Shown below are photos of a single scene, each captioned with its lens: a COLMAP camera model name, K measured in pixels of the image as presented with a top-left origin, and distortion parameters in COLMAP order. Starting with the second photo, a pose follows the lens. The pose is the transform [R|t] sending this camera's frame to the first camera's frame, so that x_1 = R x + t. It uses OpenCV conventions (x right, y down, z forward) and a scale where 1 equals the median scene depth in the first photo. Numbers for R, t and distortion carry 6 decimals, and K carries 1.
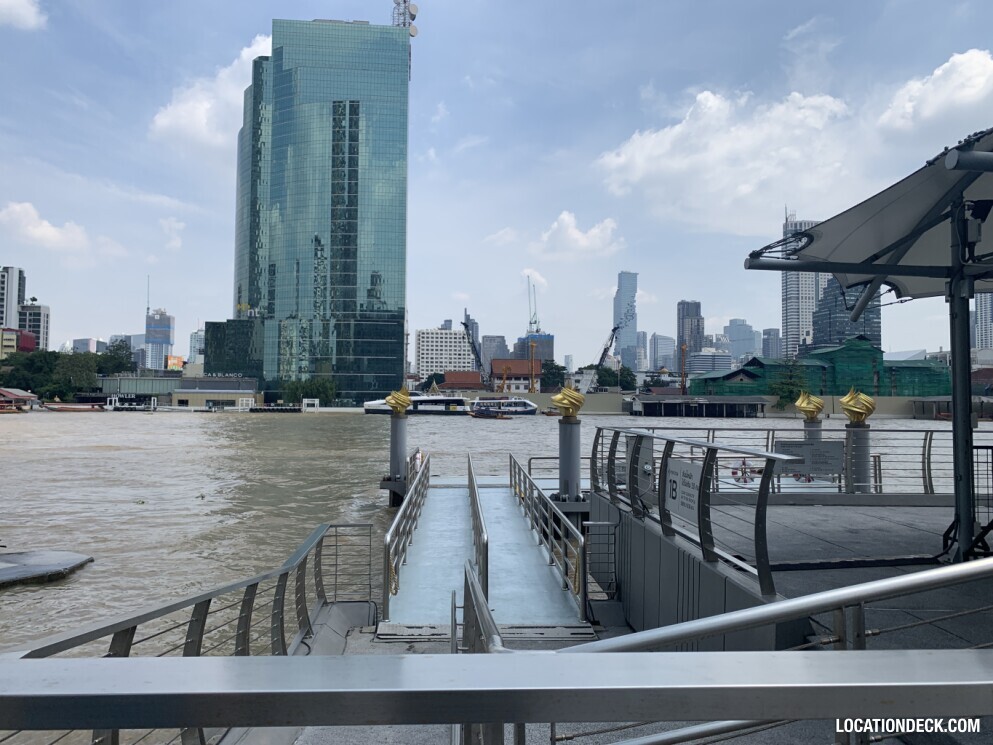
lens RADIAL K [[760.0, 0, 475.0], [0, 760.0, 358.3], [0, 0, 1]] dist [0.035427, -0.031836]
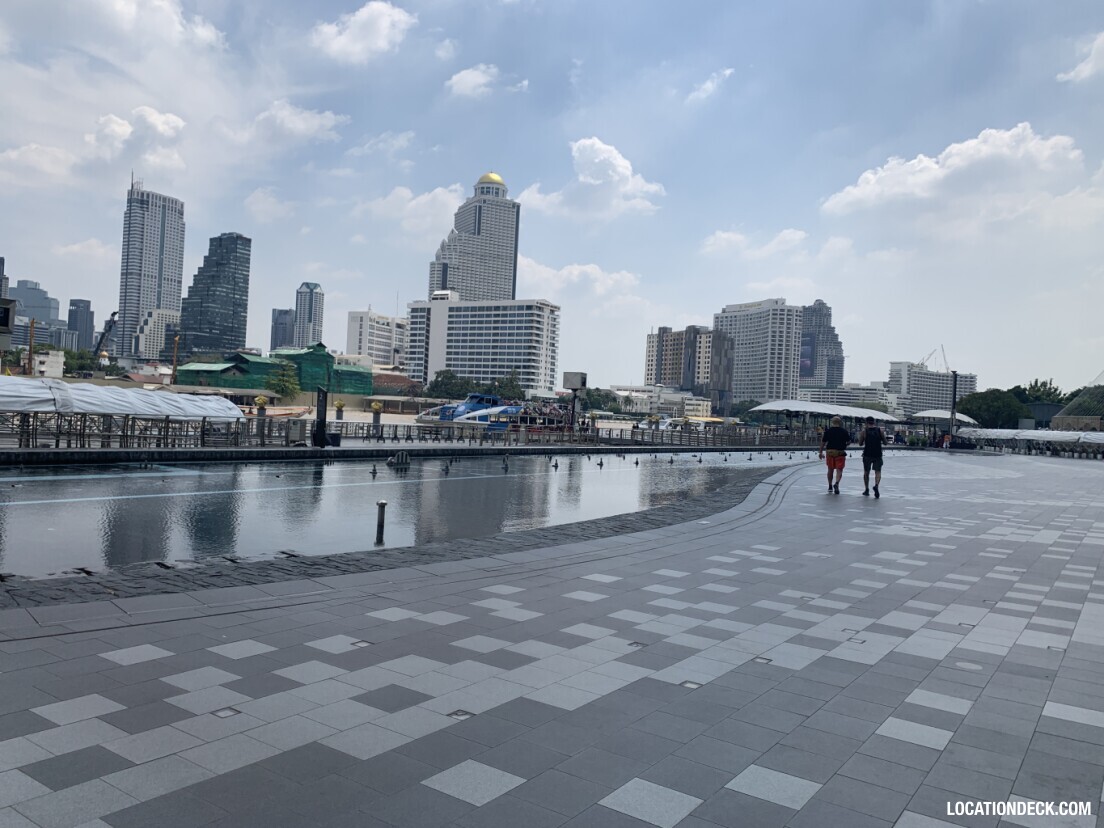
lens RADIAL K [[844.9, 0, 547.2], [0, 844.9, 415.2], [0, 0, 1]] dist [0.035427, -0.031836]
pose [[0.611568, 0.017149, 0.791006, -0.156605], [-0.089905, 0.994796, 0.047943, -0.005616], [-0.786067, -0.100435, 0.609927, -0.059407]]
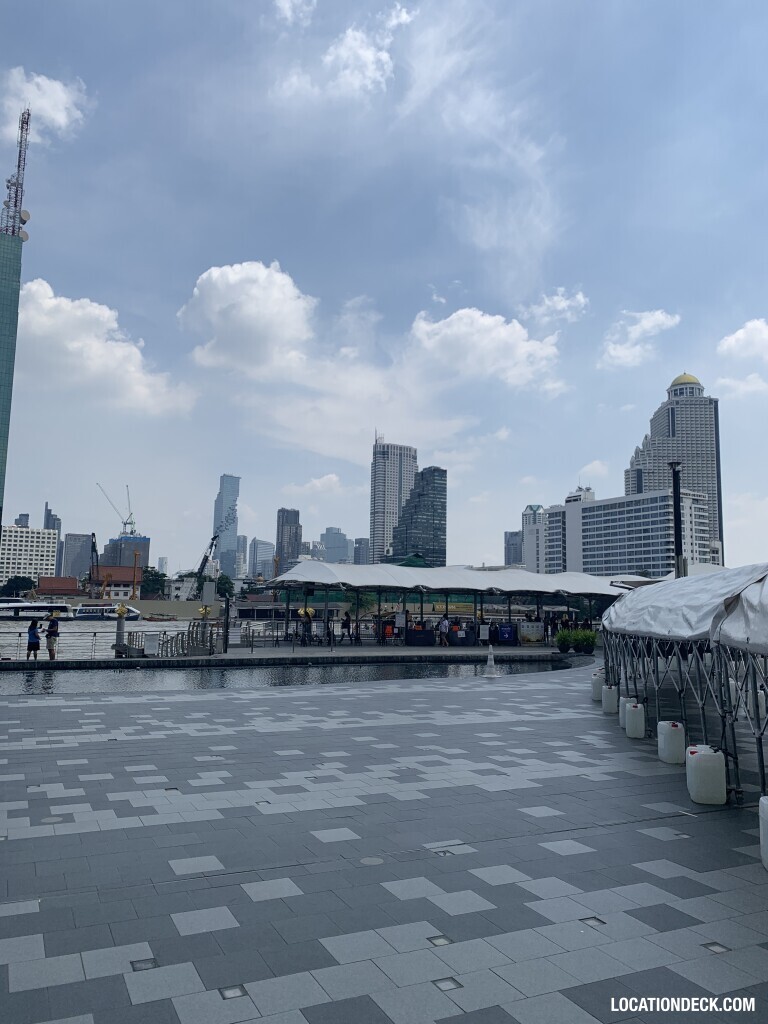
lens RADIAL K [[783.7, 0, 393.6], [0, 783.7, 511.7], [0, 0, 1]] dist [0.035427, -0.031836]
pose [[0.917874, 0.051060, 0.393573, -0.013188], [-0.025732, 0.997259, -0.069367, -0.004383], [-0.396036, 0.053543, 0.916672, -0.066168]]
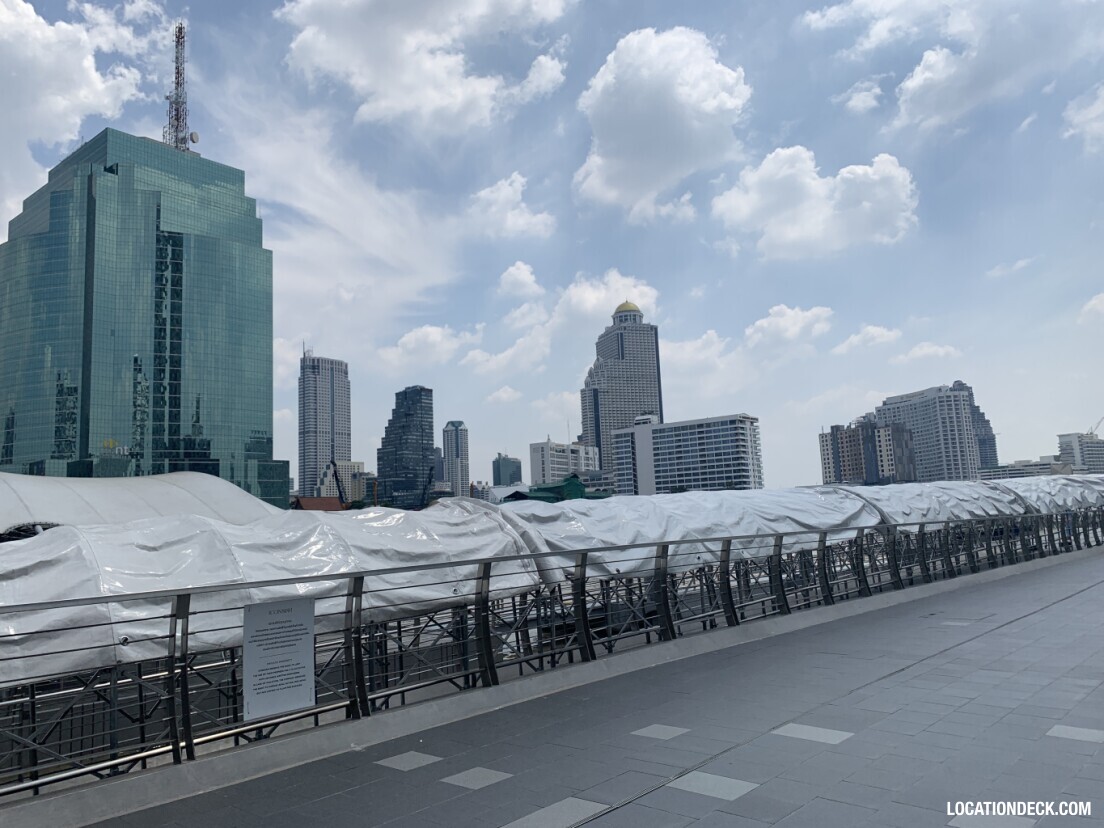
lens RADIAL K [[844.9, 0, 547.1], [0, 844.9, 408.0], [0, 0, 1]] dist [0.035427, -0.031836]
pose [[0.707504, 0.055664, 0.704514, -0.278472], [0.013509, 0.995646, -0.092233, -0.003948], [-0.706580, 0.074773, 0.703672, -0.028652]]
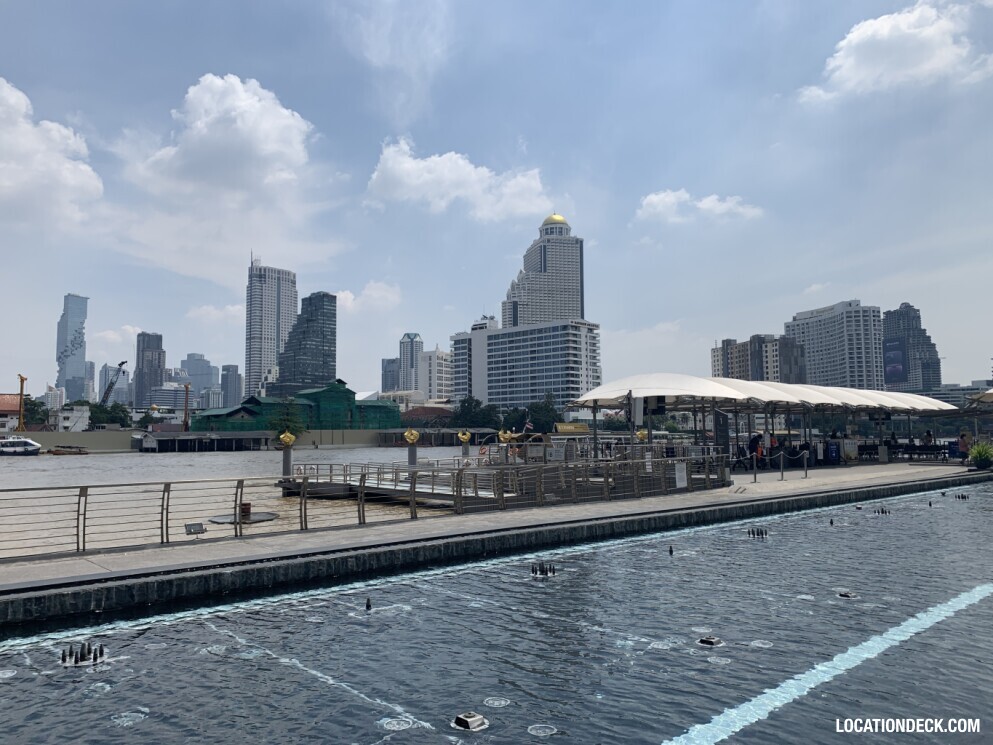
lens RADIAL K [[760.0, 0, 488.8], [0, 760.0, 372.6], [0, 0, 1]] dist [0.035427, -0.031836]
pose [[0.761088, 0.034722, 0.647719, -0.042742], [-0.017554, 0.999303, -0.032942, -0.002375], [-0.648411, 0.013701, 0.761167, -0.032562]]
